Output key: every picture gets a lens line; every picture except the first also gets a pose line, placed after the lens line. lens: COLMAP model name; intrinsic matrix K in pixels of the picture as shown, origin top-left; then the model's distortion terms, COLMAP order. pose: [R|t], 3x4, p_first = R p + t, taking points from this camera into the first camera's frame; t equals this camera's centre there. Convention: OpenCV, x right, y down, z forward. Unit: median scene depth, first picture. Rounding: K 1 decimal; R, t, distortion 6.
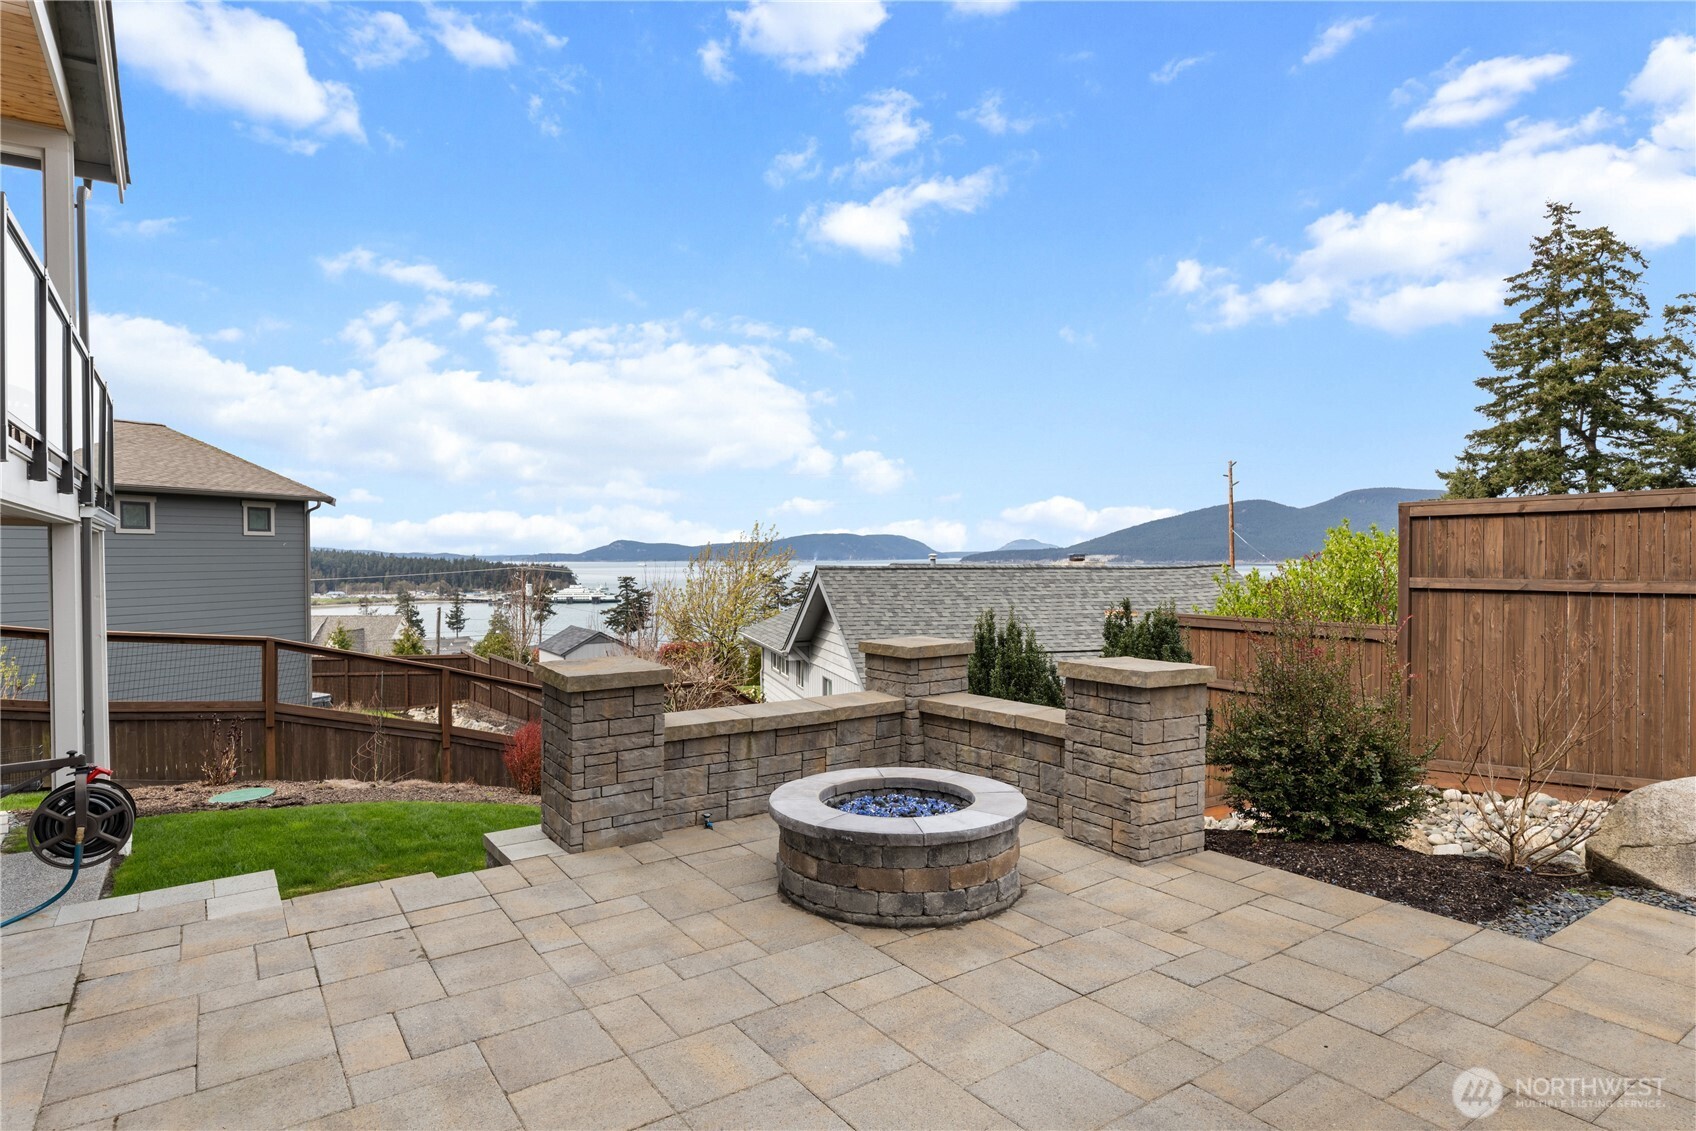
lens RADIAL K [[924.3, 0, 841.9], [0, 924.3, 567.4], [0, 0, 1]] dist [0.000465, -0.000611]
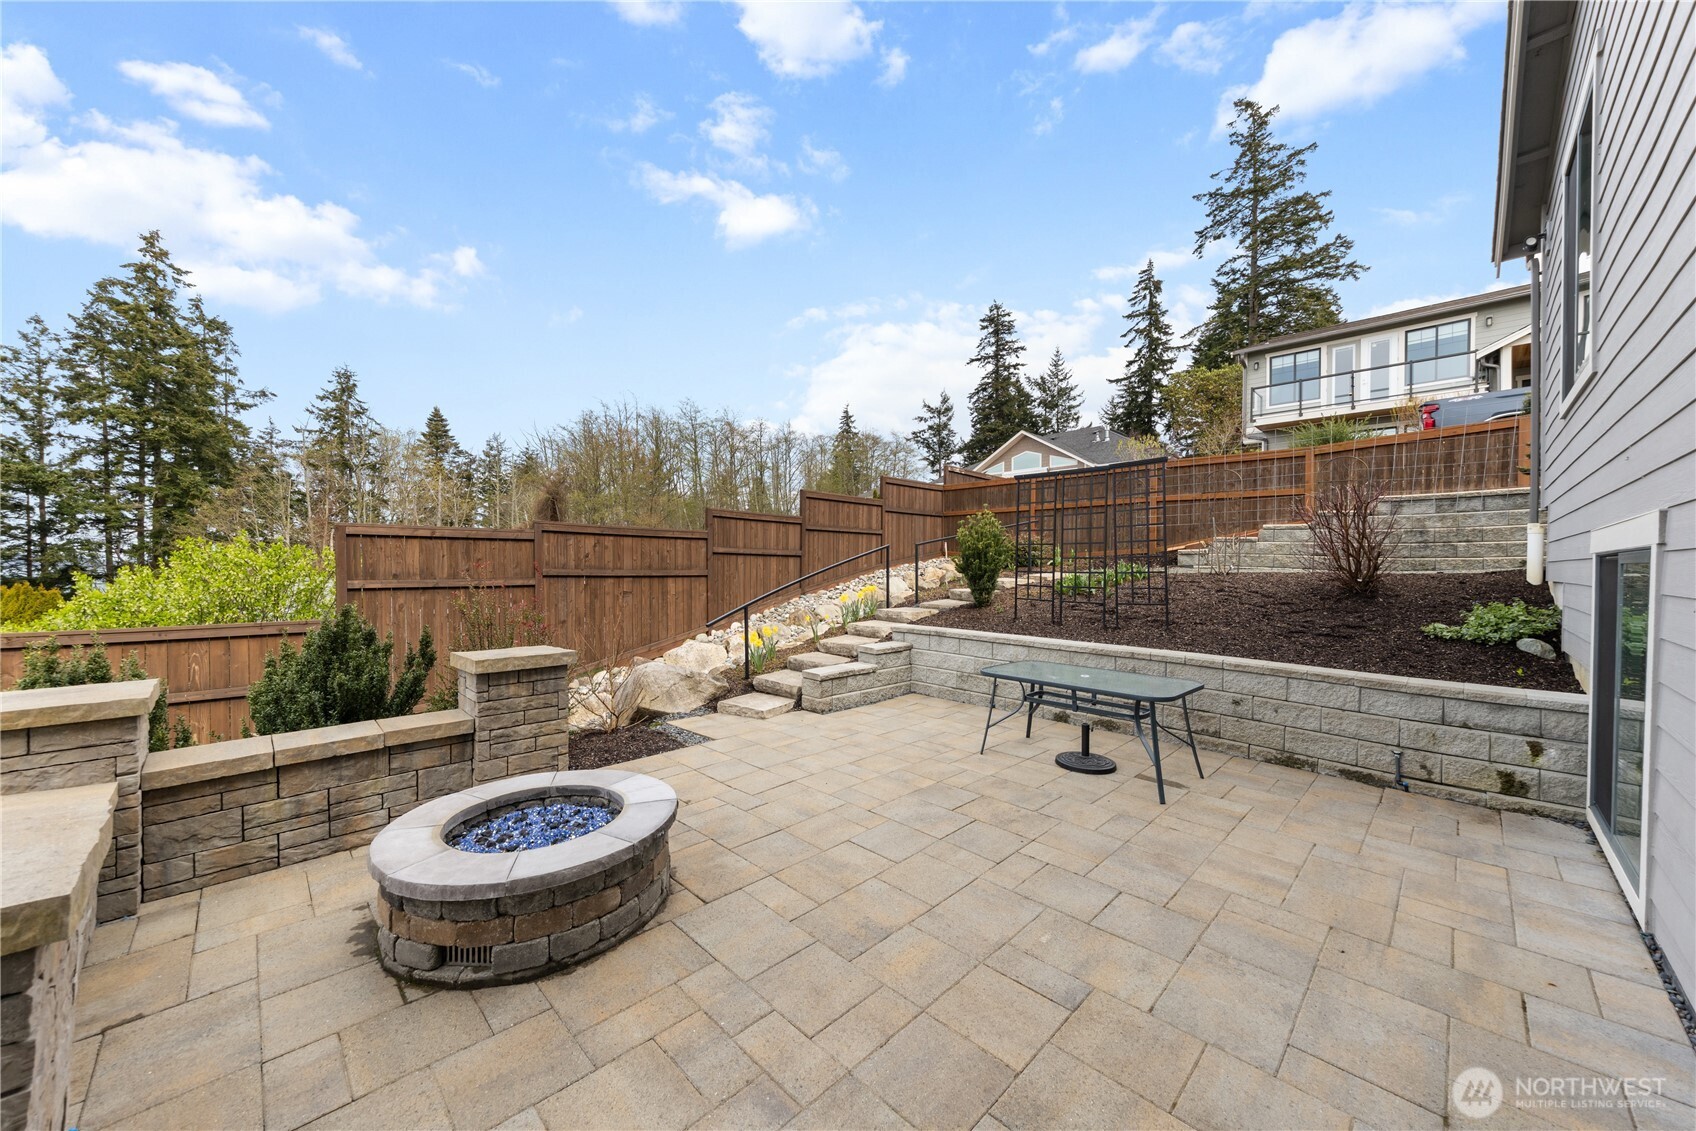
lens RADIAL K [[609.0, 0, 841.7], [0, 609.0, 569.5], [0, 0, 1]] dist [0.000312, -0.000101]
pose [[-0.173678, -0.003778, 0.984795, -0.060283], [0.008664, 0.999948, 0.005364, -0.000614], [-0.984764, 0.009464, -0.173636, 0.078400]]
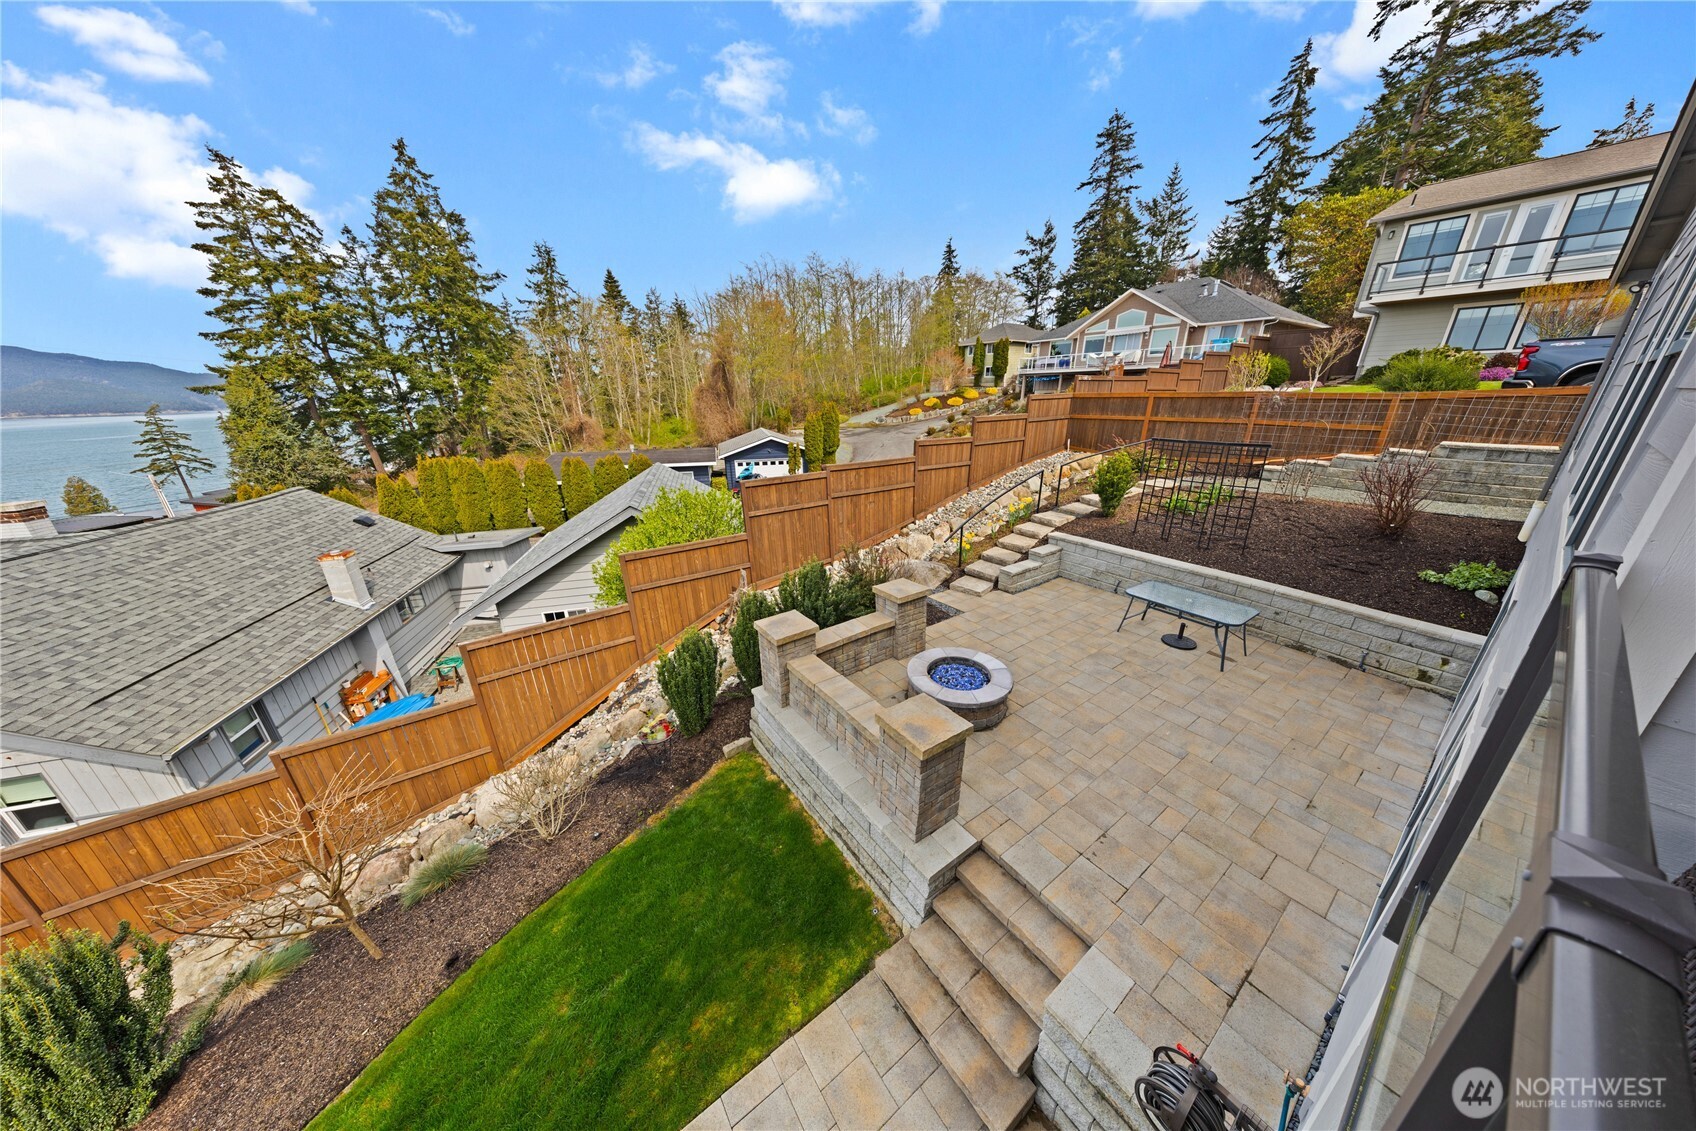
lens RADIAL K [[487.2, 0, 848.9], [0, 487.2, 571.3], [0, 0, 1]] dist [-0.009688, 0.001627]
pose [[-0.012744, -0.342011, 0.939609, -0.102264], [0.026190, 0.939249, 0.342235, -0.043933], [-0.999576, 0.028970, -0.003012, 0.124858]]
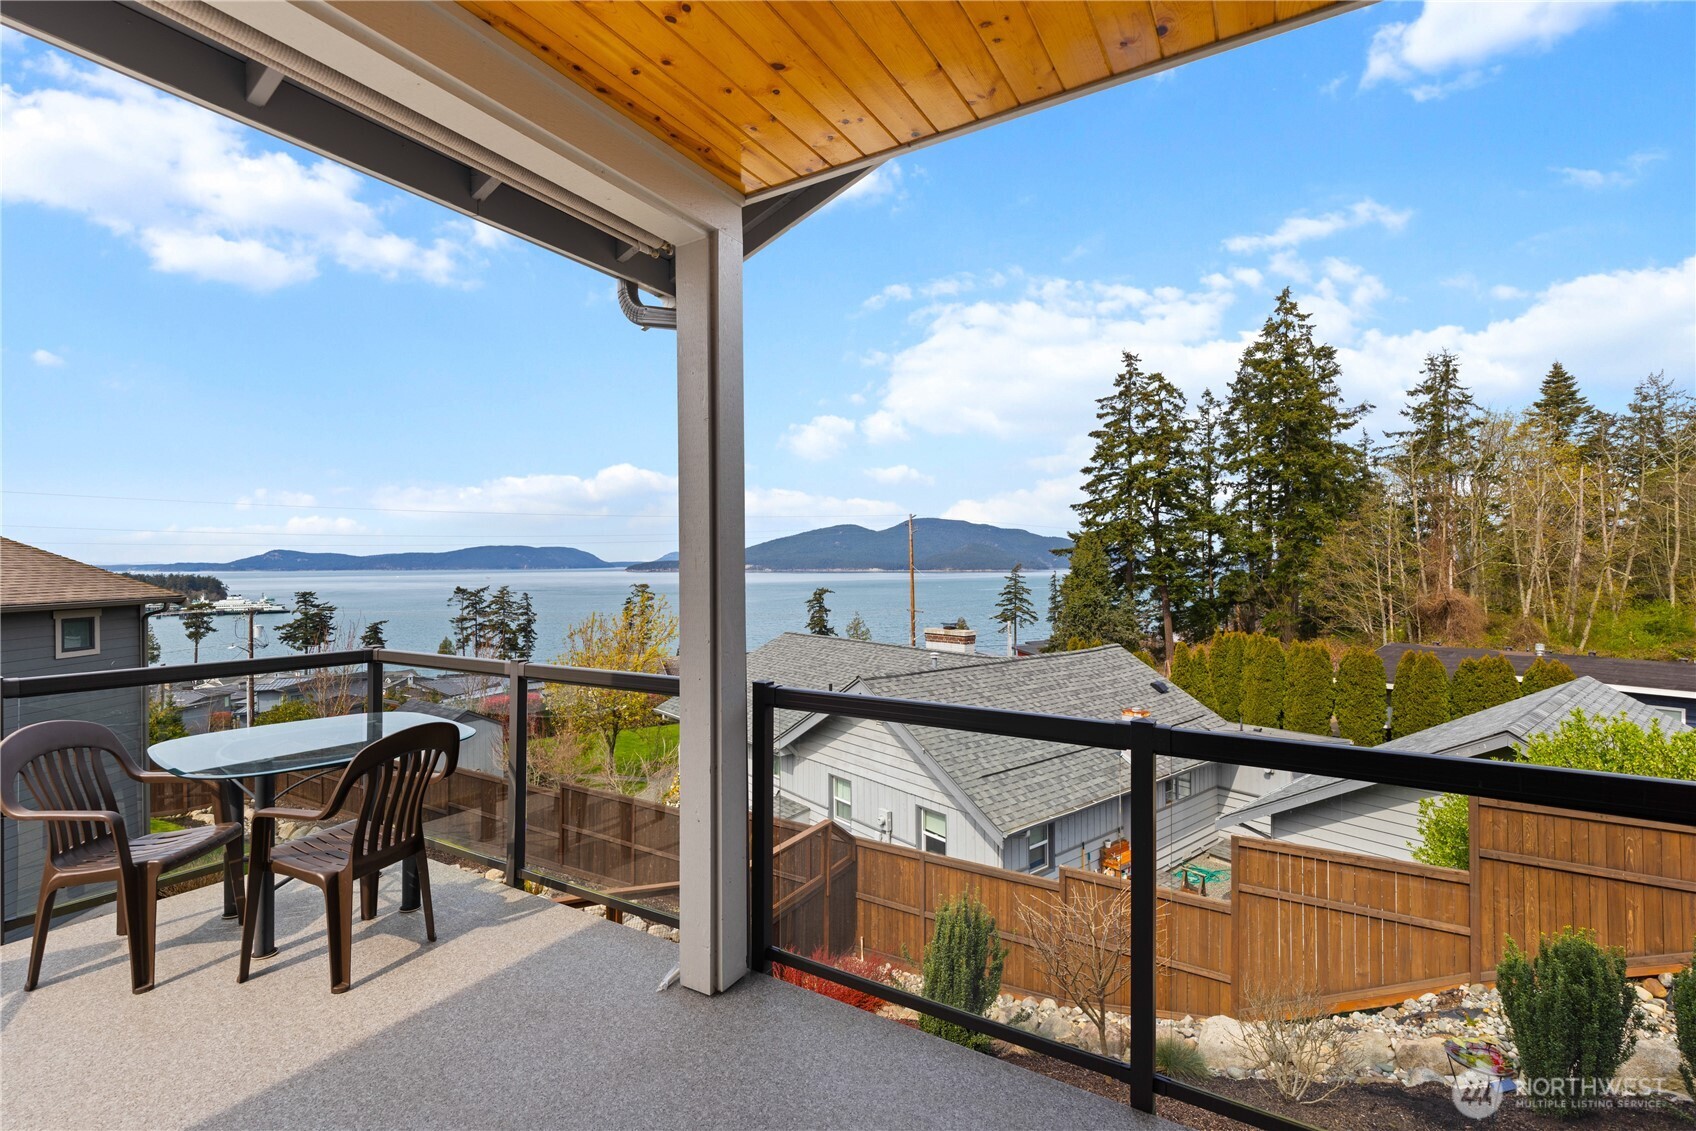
lens RADIAL K [[740.0, 0, 841.5], [0, 740.0, 567.5], [0, 0, 1]] dist [0.019001, -0.013694]
pose [[0.915748, -0.001892, 0.401748, -0.146784], [0.005653, 0.999951, -0.008177, -0.045334], [-0.401712, 0.009759, 0.915714, 0.102357]]
